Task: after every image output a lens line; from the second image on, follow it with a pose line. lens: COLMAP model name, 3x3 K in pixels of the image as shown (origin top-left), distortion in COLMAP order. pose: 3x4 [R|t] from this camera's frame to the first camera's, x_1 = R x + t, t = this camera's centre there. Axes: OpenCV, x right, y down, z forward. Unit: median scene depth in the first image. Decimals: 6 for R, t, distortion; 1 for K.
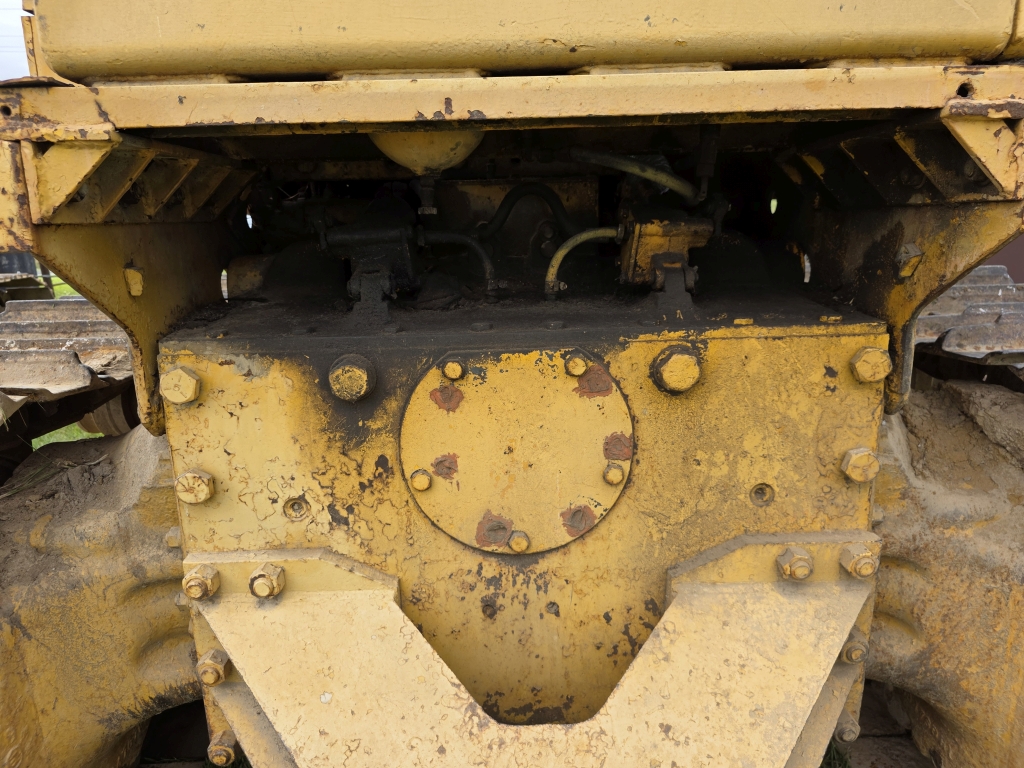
lens RADIAL K [[691.8, 0, 505.1], [0, 691.8, 384.9], [0, 0, 1]] dist [0.034334, -0.035586]
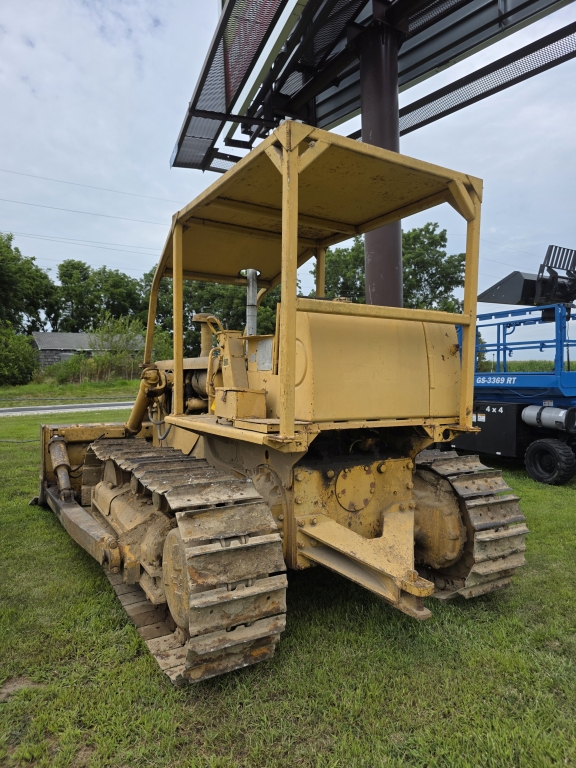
lens RADIAL K [[518.9, 0, 287.3], [0, 518.9, 382.1], [0, 0, 1]] dist [0.034334, -0.035586]
pose [[0.872636, 0.028853, 0.487518, -2.239545], [0.088402, 0.972430, -0.215787, 0.126148], [-0.480304, 0.231401, 0.846027, -2.049068]]
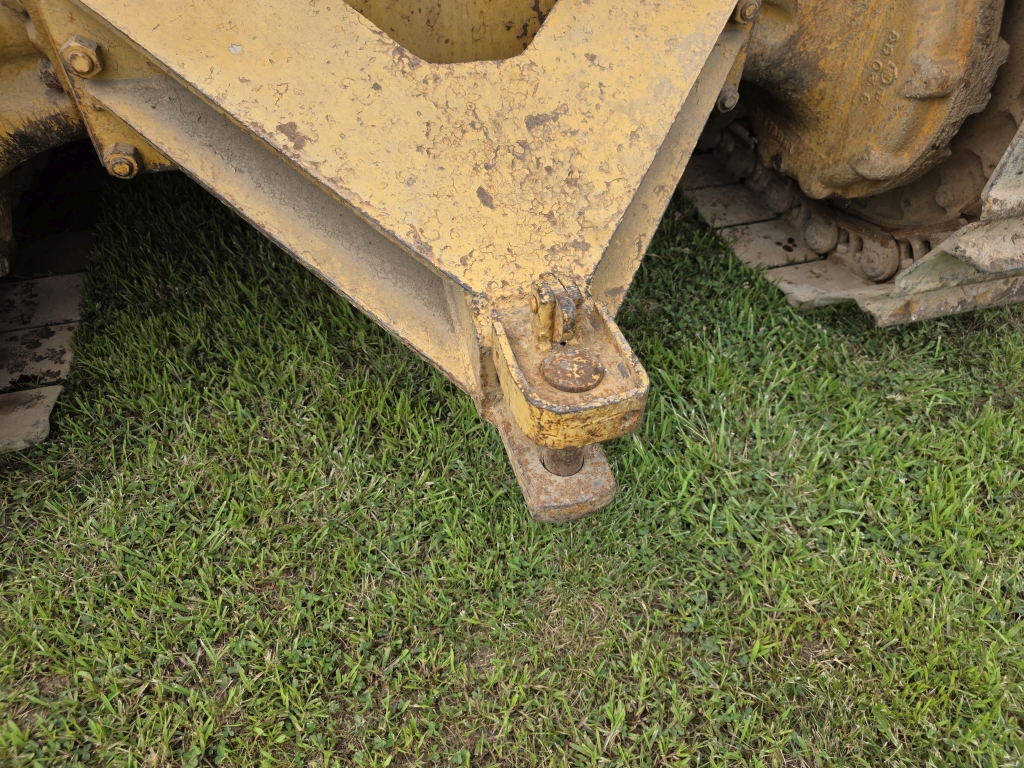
lens RADIAL K [[691.8, 0, 509.7], [0, 691.8, 390.7], [0, 0, 1]] dist [0.034334, -0.035586]
pose [[0.964679, -0.152930, 0.214490, -0.166022], [0.025665, 0.864920, 0.501253, 0.365261], [-0.262174, -0.478044, 0.838295, -0.061590]]
